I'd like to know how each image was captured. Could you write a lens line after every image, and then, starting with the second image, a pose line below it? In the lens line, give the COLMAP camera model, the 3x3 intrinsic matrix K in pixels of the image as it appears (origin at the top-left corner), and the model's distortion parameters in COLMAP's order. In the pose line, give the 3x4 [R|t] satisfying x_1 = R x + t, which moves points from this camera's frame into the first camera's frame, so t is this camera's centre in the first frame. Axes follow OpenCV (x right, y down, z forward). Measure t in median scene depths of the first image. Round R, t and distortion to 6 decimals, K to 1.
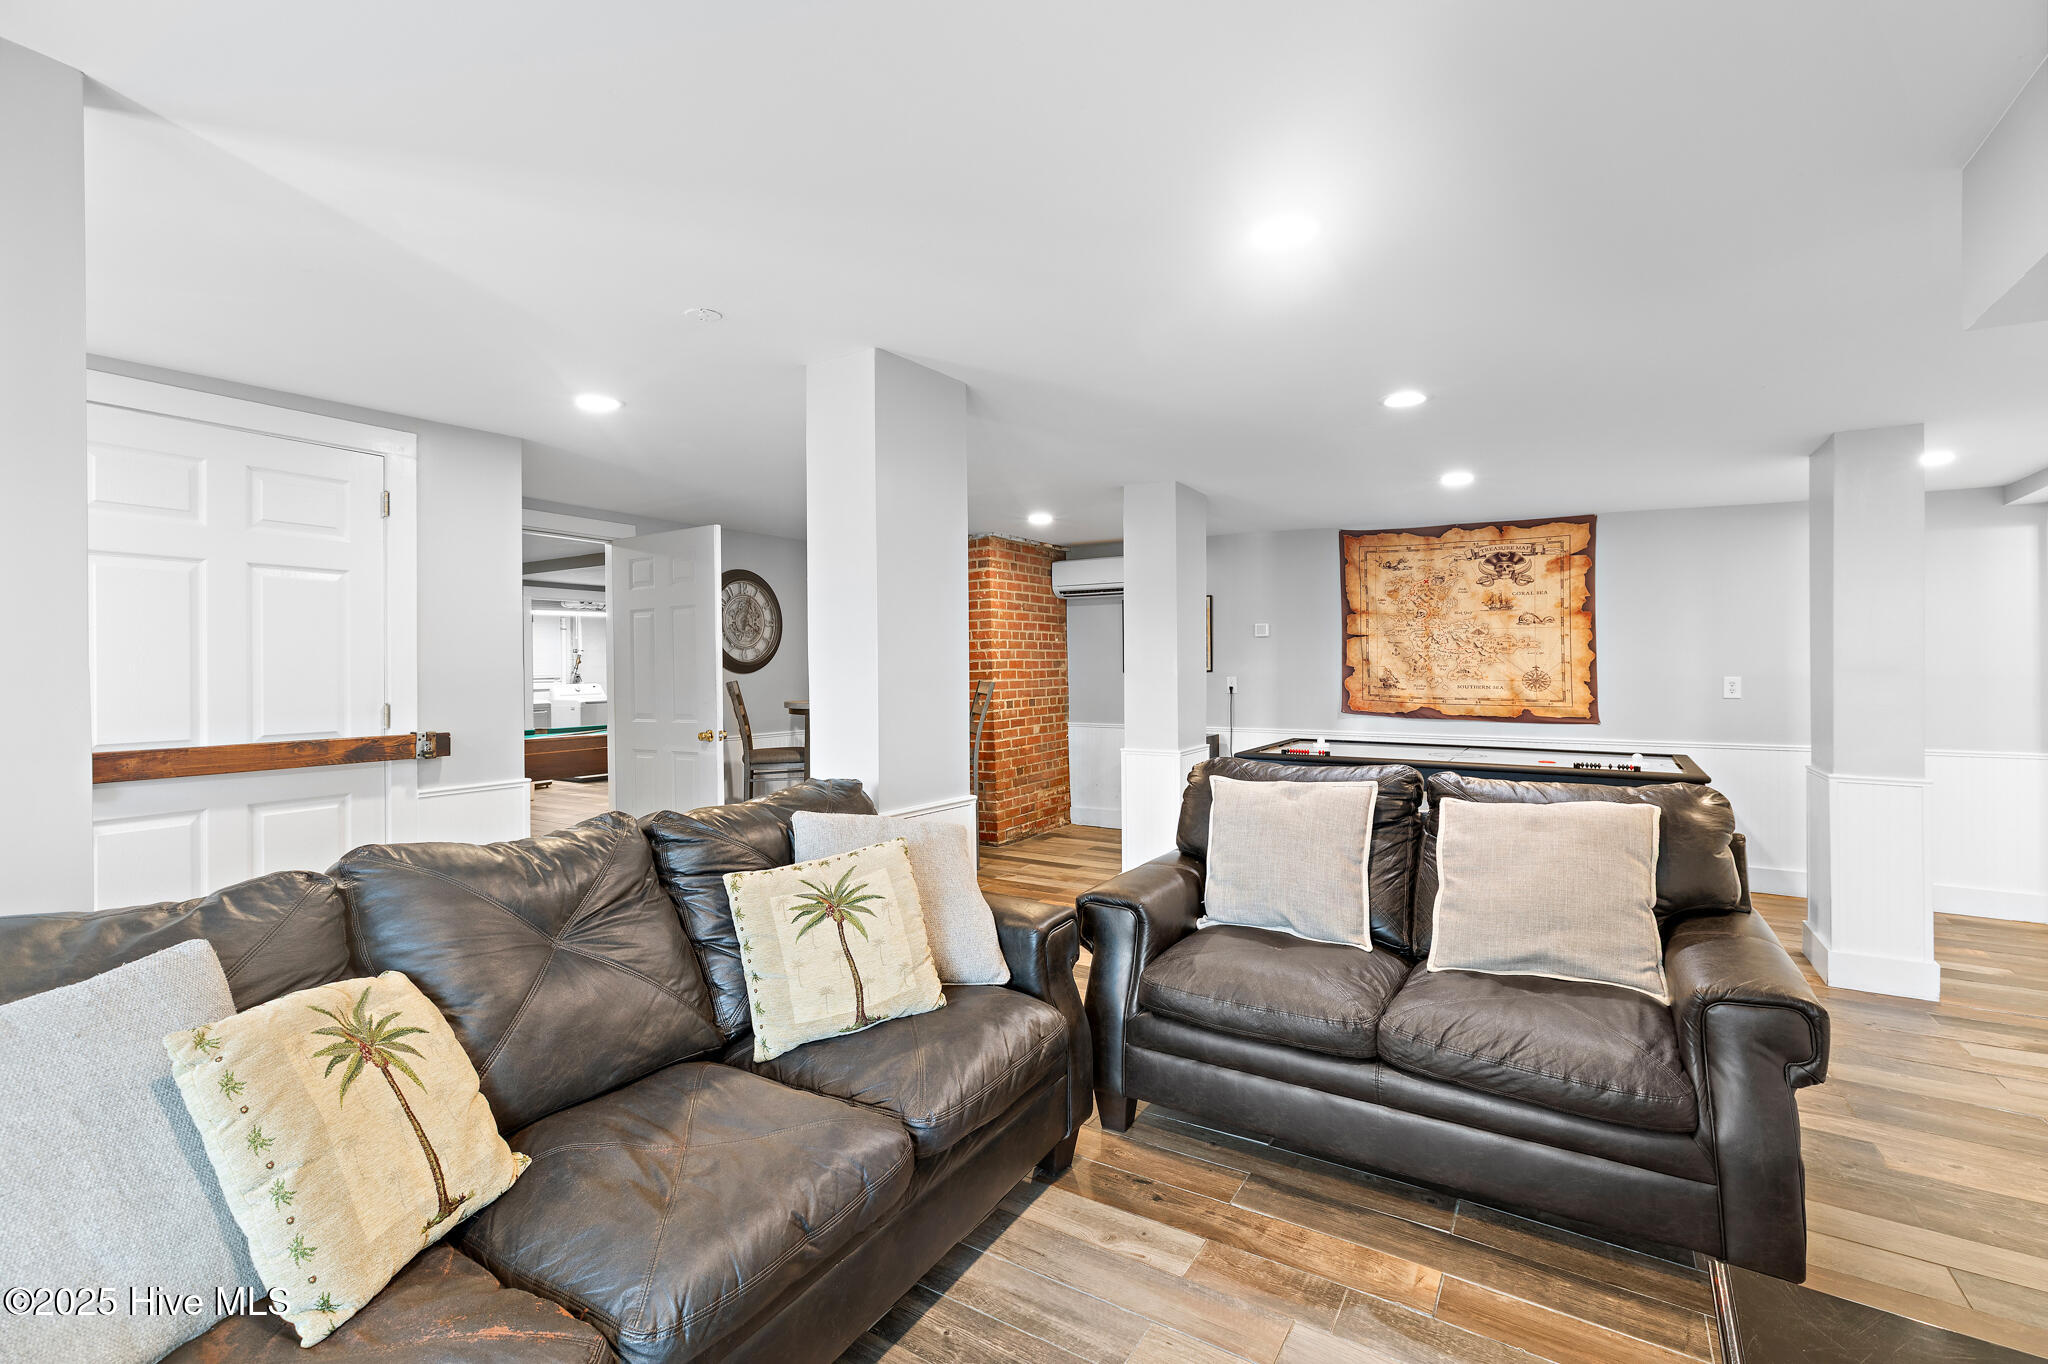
lens RADIAL K [[914.4, 0, 1020.6], [0, 914.4, 673.1], [0, 0, 1]] dist [-0.001134, 0.002013]
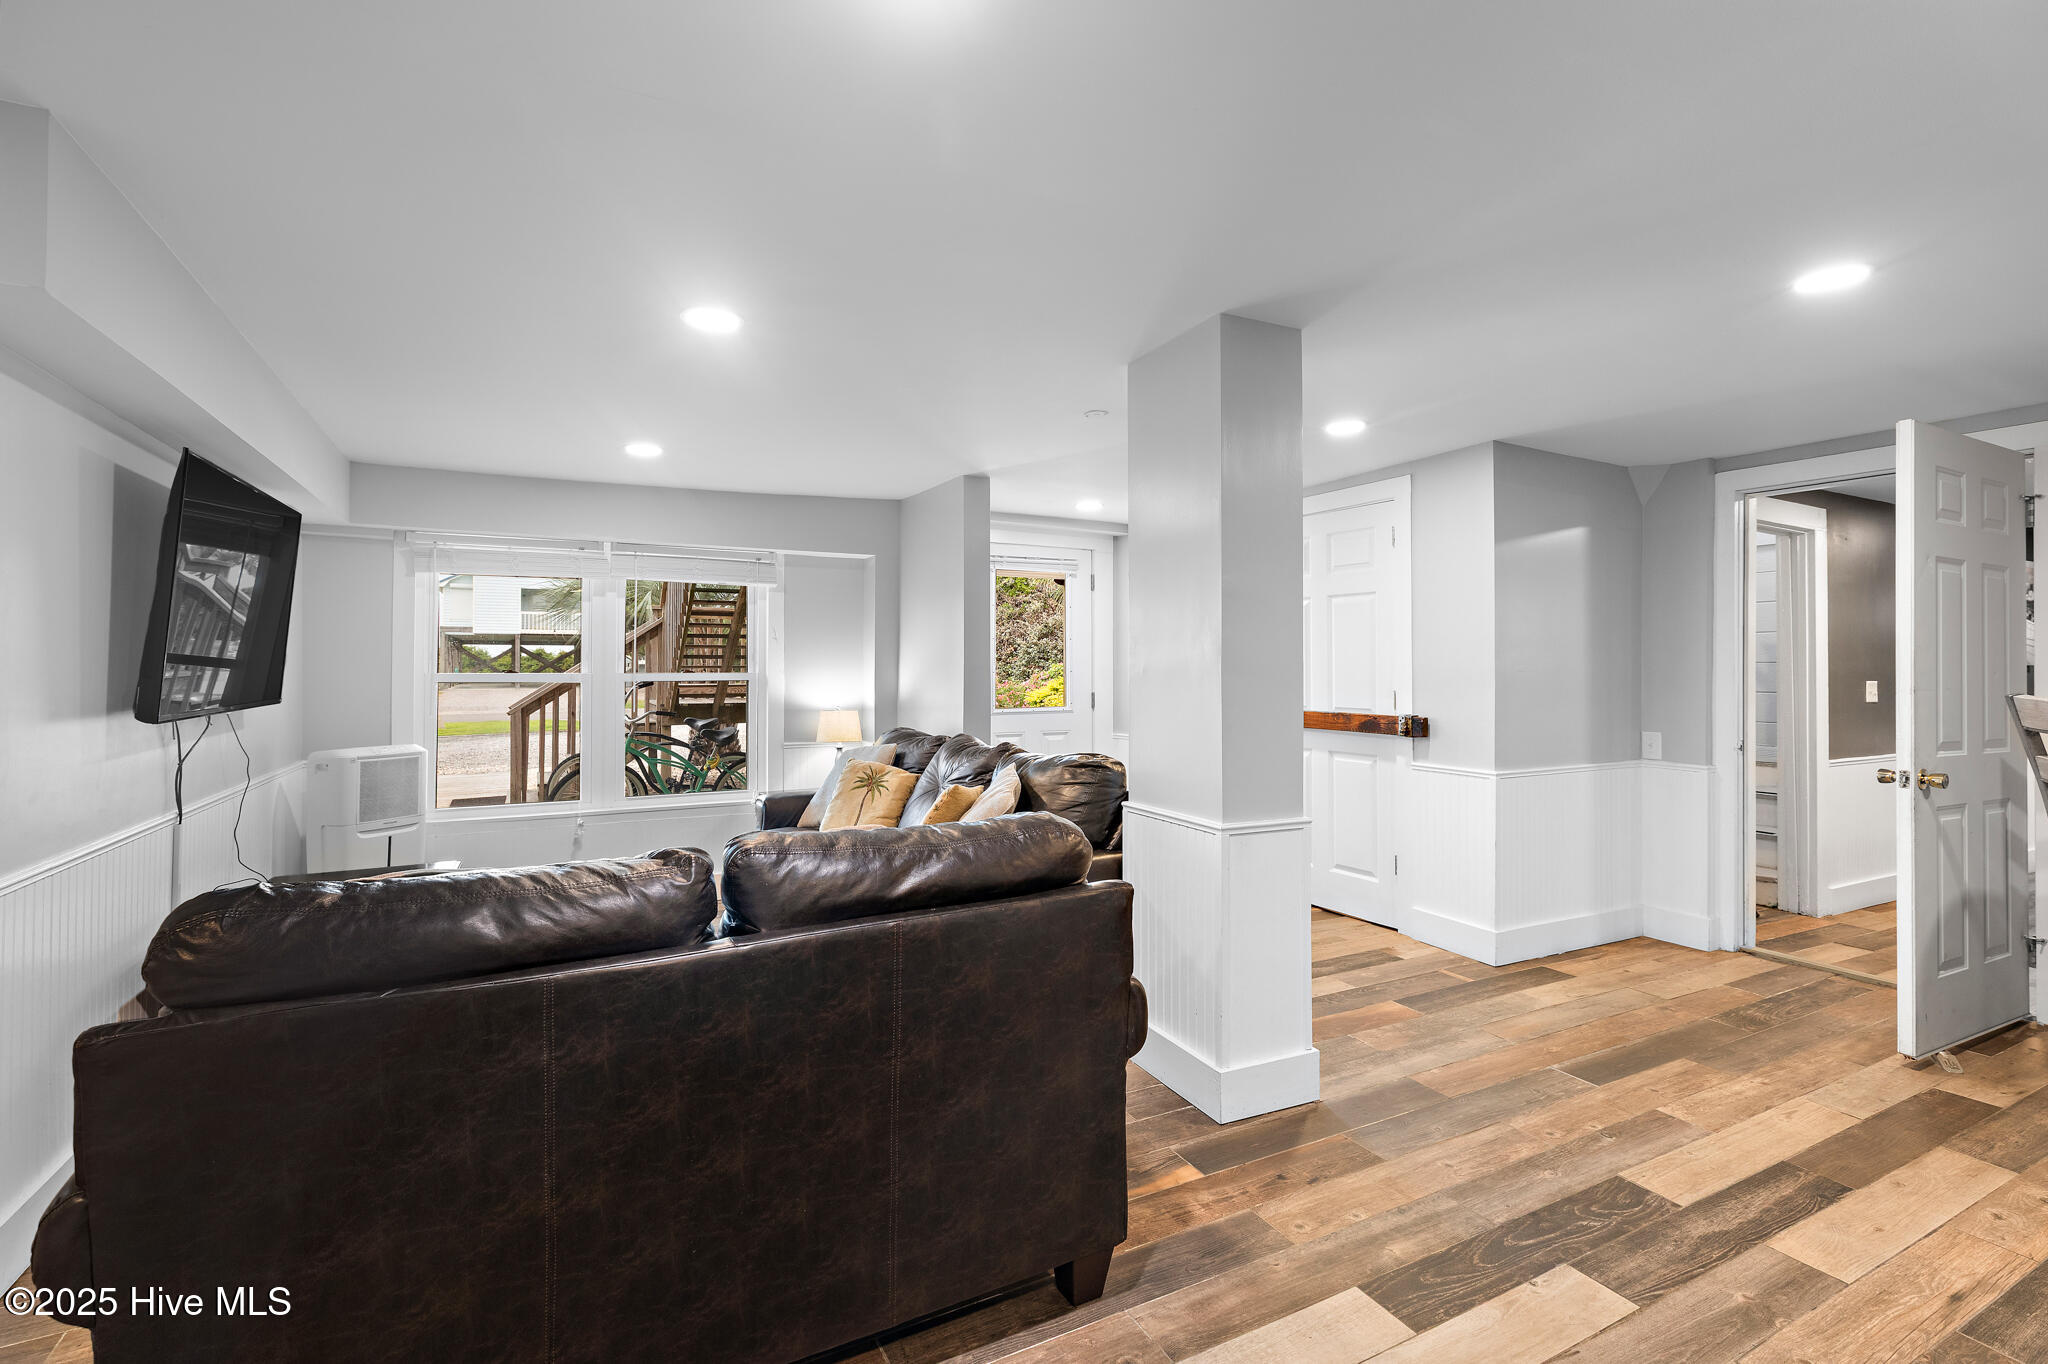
lens RADIAL K [[914.4, 0, 1020.3], [0, 914.4, 665.2], [0, 0, 1]] dist [-0.001134, 0.002013]
pose [[-0.502099, 0.007219, -0.864780, 0.680378], [-0.003405, 0.999941, 0.010324, -0.013662], [0.864804, 0.008128, -0.502044, 1.185239]]
